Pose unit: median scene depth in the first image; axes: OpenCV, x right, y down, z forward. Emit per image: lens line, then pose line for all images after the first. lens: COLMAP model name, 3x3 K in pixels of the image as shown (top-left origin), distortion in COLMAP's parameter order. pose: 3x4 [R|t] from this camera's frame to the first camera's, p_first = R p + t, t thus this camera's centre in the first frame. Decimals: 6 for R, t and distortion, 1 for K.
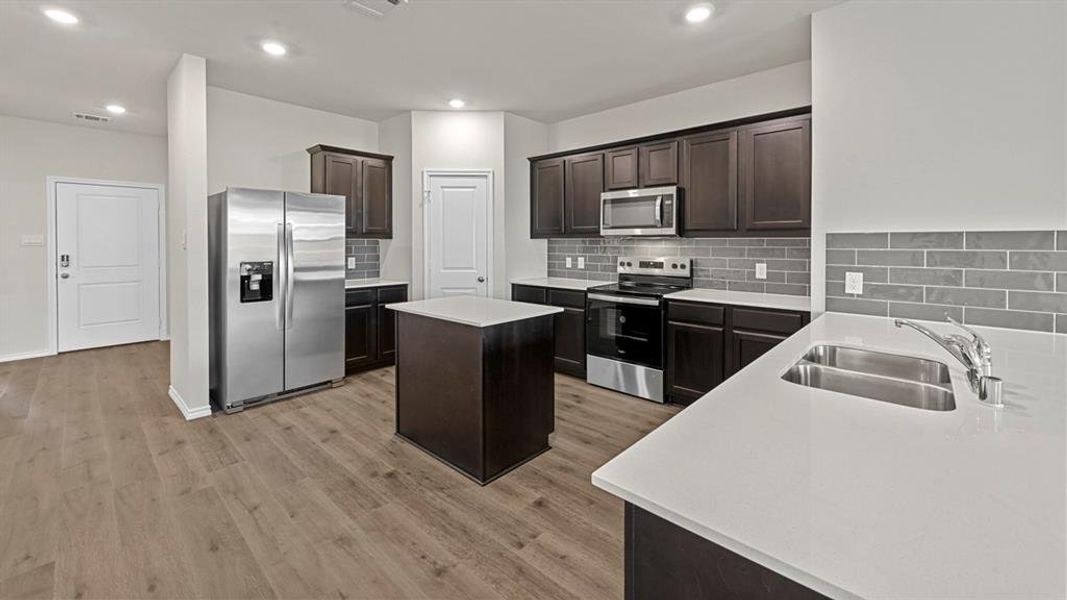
lens RADIAL K [[421.0, 0, 532.5], [0, 421.0, 245.5], [0, 0, 1]] dist [0.000701, 0.000478]
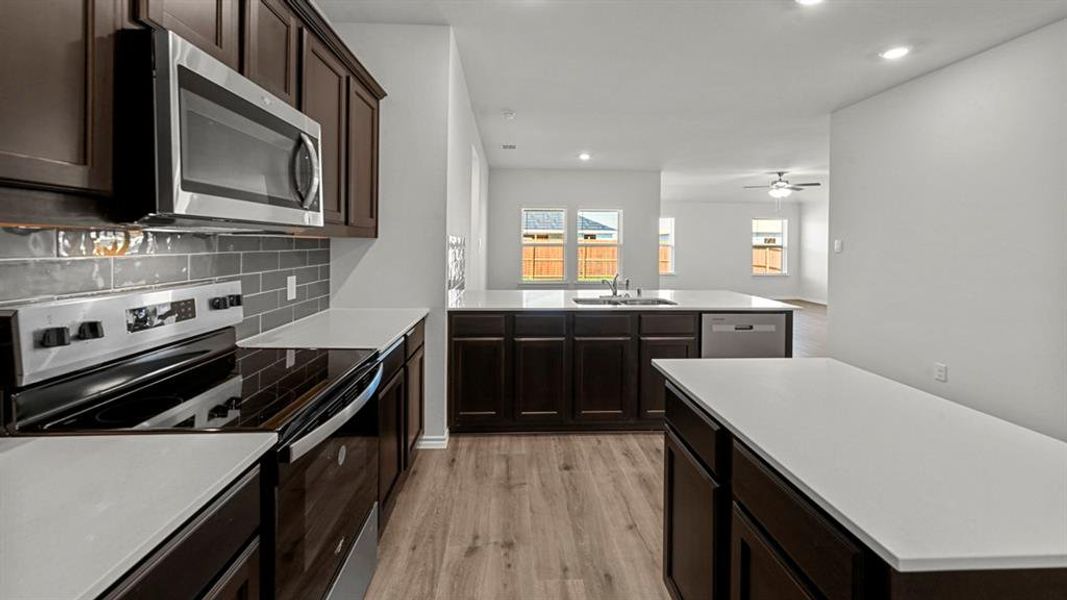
lens RADIAL K [[422.7, 0, 530.5], [0, 422.7, 250.0], [0, 0, 1]] dist [0.000665, 0.000128]
pose [[-0.714094, -0.015920, 0.699869, -0.151686], [-0.001794, 0.999780, 0.020913, -0.010365], [-0.700048, 0.013678, -0.713965, 1.106074]]
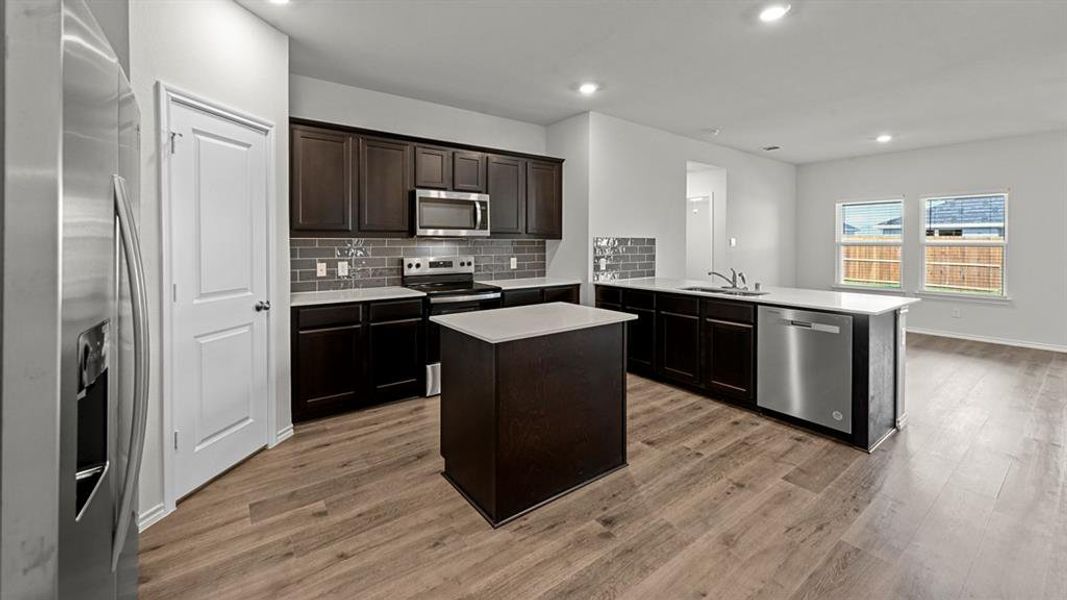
lens RADIAL K [[421.0, 0, 532.5], [0, 421.0, 245.5], [0, 0, 1]] dist [0.000701, 0.000478]
pose [[0.184837, -0.008550, 0.982732, -0.747517], [0.006814, 0.999949, 0.007418, -0.007338], [-0.982745, 0.005325, 0.184886, 0.625299]]
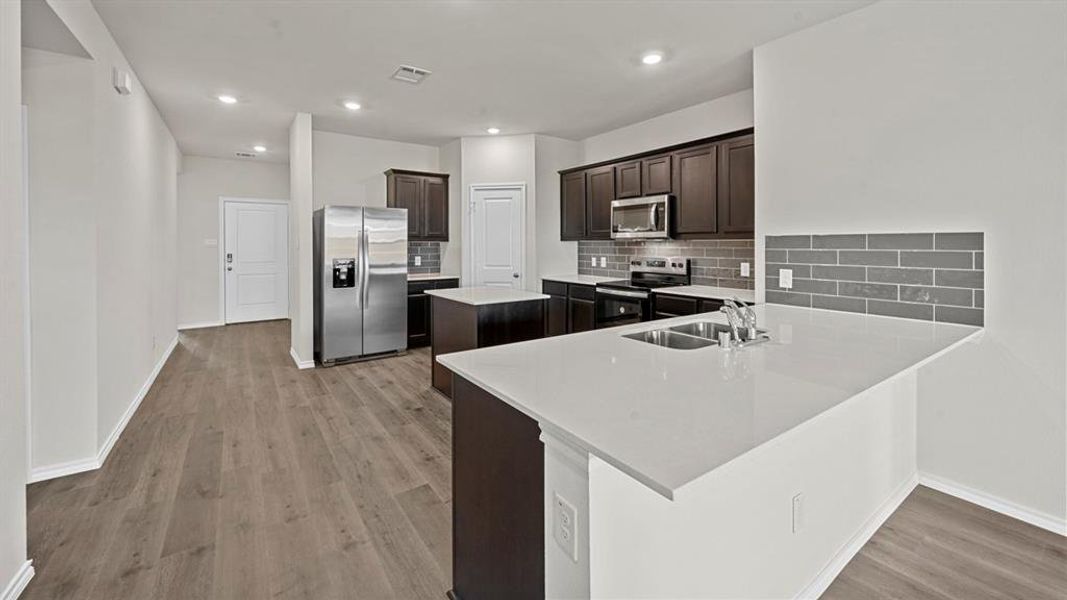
lens RADIAL K [[421.0, 0, 532.5], [0, 421.0, 245.5], [0, 0, 1]] dist [0.000701, 0.000478]
pose [[0.977005, -0.001578, -0.213211, 0.212893], [0.000664, 0.999990, -0.004360, 0.001569], [0.213216, 0.004118, 0.976996, -0.188276]]
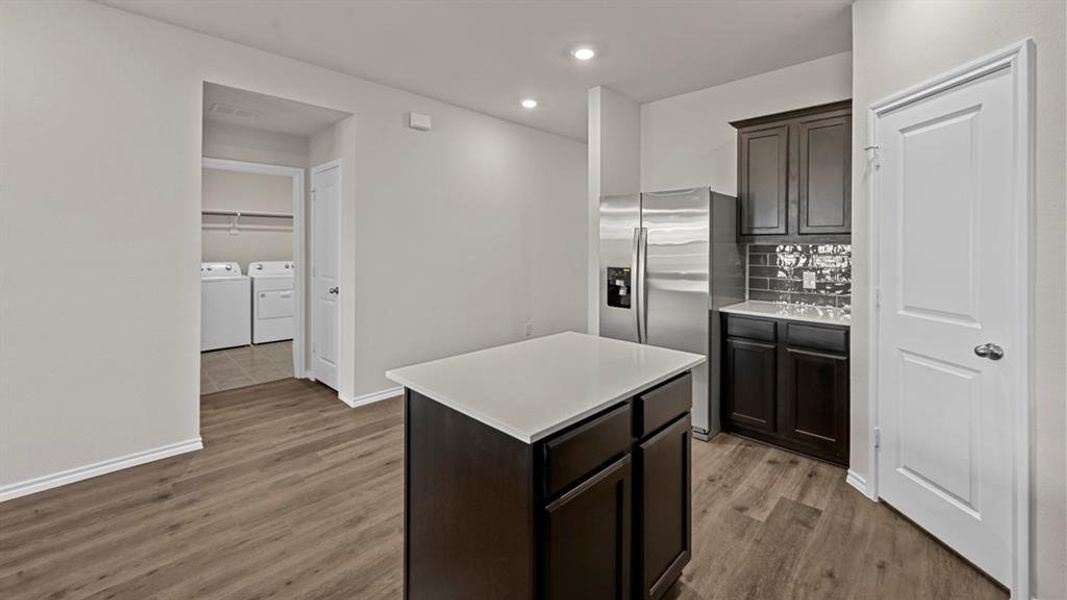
lens RADIAL K [[421.0, 0, 532.5], [0, 421.0, 245.5], [0, 0, 1]] dist [0.000701, 0.000478]
pose [[-0.031529, -0.001363, -0.999502, 0.309965], [-0.012549, 0.999921, -0.000968, -0.008817], [0.999424, 0.012512, -0.031543, 0.729981]]
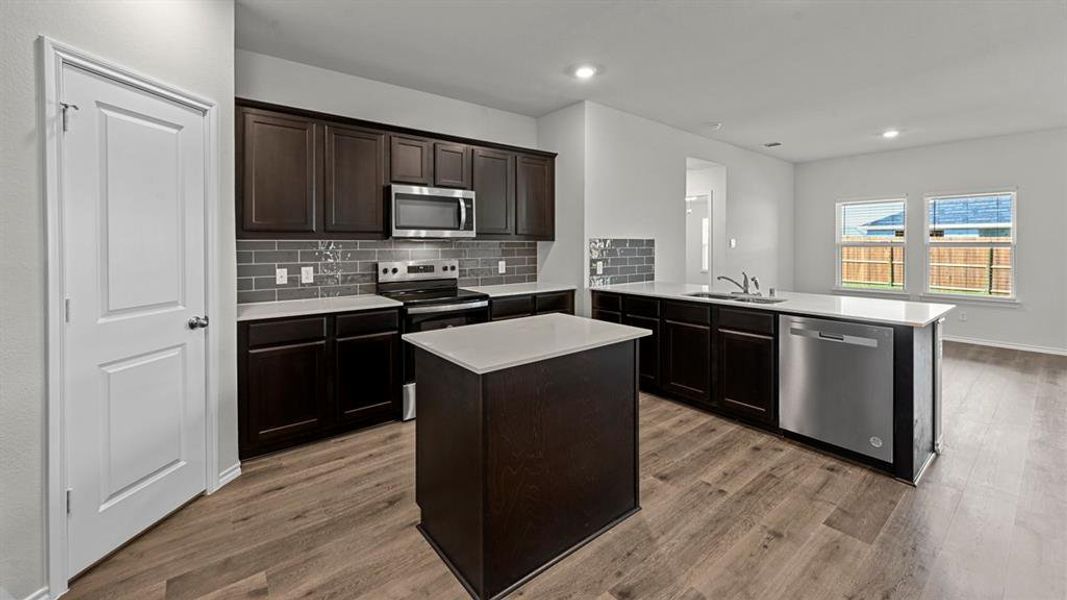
lens RADIAL K [[421.0, 0, 532.5], [0, 421.0, 245.5], [0, 0, 1]] dist [0.000701, 0.000478]
pose [[0.153432, -0.004644, 0.988148, -0.642432], [0.009818, 0.999947, 0.003174, -0.007363], [-0.988110, 0.009215, 0.153469, 0.655099]]
